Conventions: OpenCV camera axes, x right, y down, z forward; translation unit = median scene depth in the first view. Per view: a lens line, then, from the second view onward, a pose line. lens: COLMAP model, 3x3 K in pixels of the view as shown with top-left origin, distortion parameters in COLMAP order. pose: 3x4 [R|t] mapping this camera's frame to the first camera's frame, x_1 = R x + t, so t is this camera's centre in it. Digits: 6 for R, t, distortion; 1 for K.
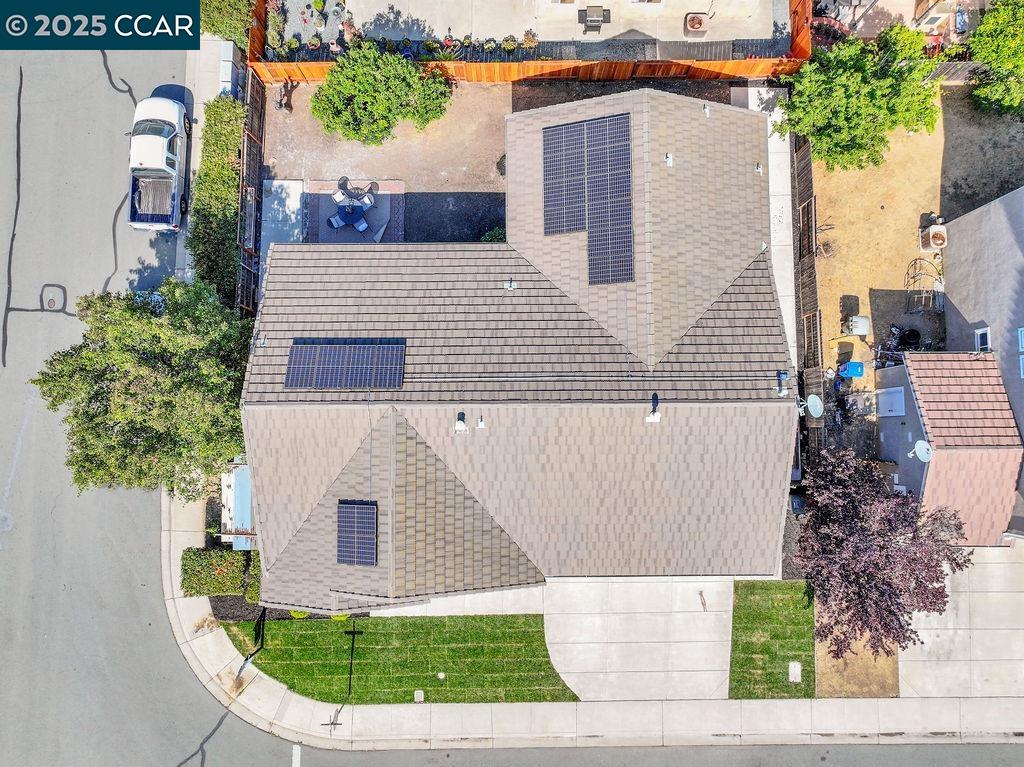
lens RADIAL K [[723.9, 0, 516.2], [0, 723.9, 378.9], [0, 0, 1]] dist [-0.011378, 0.023321]
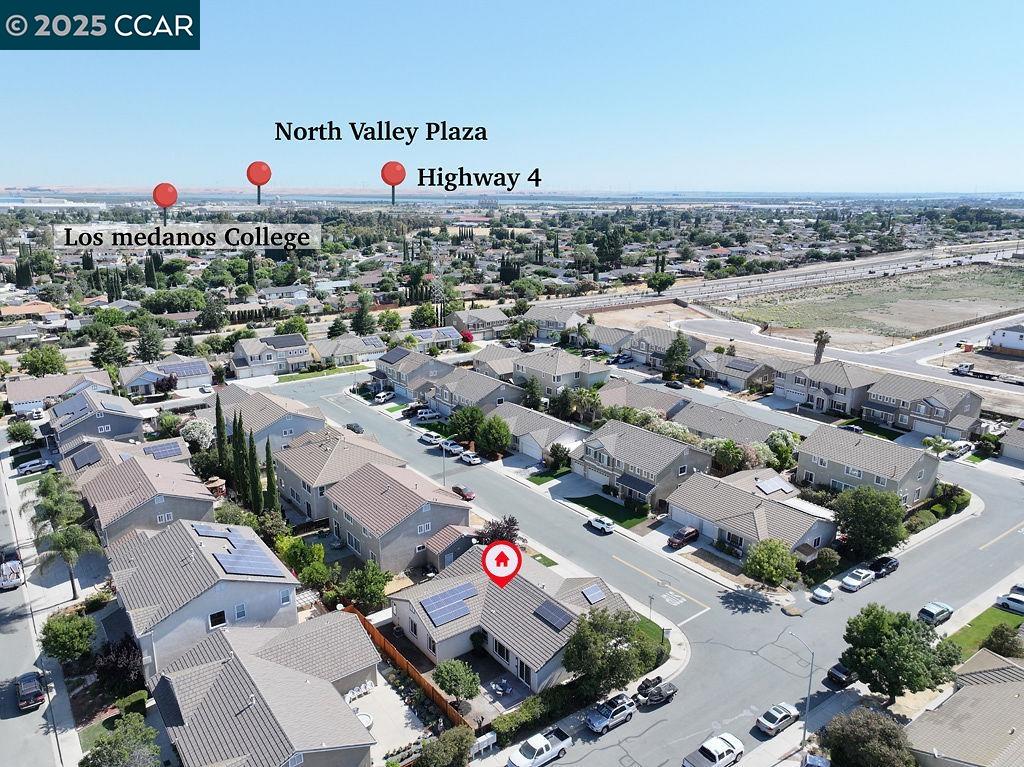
lens RADIAL K [[723.9, 0, 516.2], [0, 723.9, 378.9], [0, 0, 1]] dist [-0.011378, 0.023321]
pose [[-0.598131, -0.210975, 0.773129, -2.073039], [0.799016, -0.082657, 0.595602, -1.677557], [-0.061753, 0.973991, 0.218012, -0.499294]]
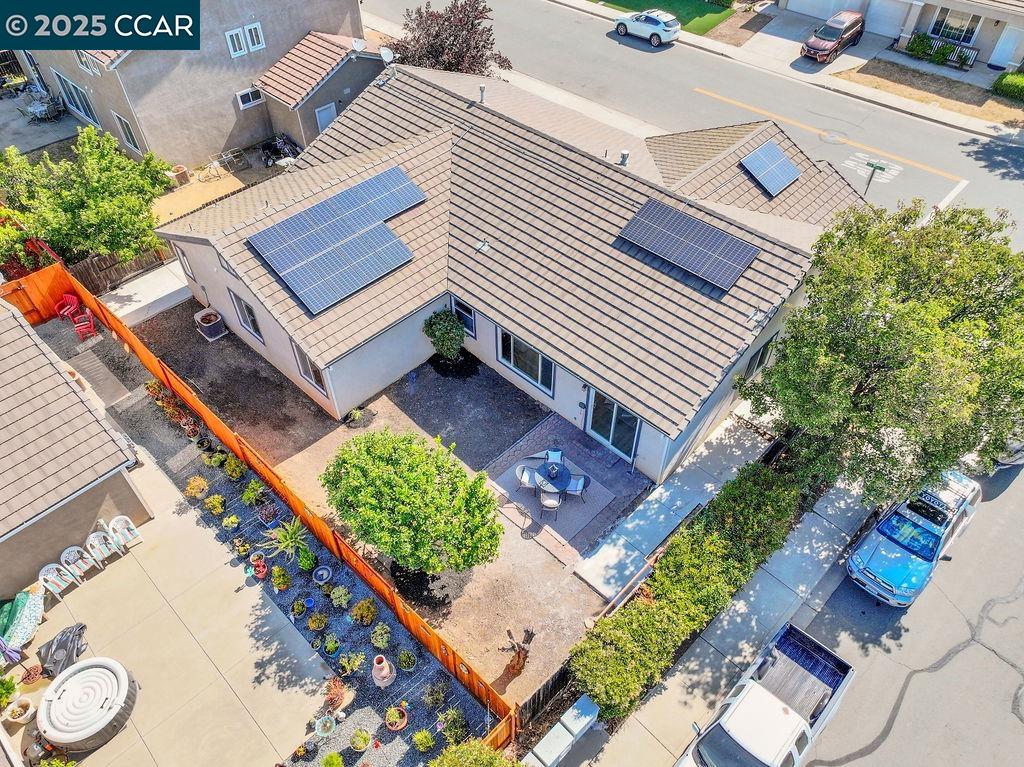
lens RADIAL K [[723.9, 0, 516.2], [0, 723.9, 378.9], [0, 0, 1]] dist [-0.011378, 0.023321]
pose [[-0.717451, -0.501776, 0.483203, -0.567048], [0.694988, -0.468297, 0.545609, -0.682197], [-0.047491, 0.727268, 0.684709, 0.508630]]
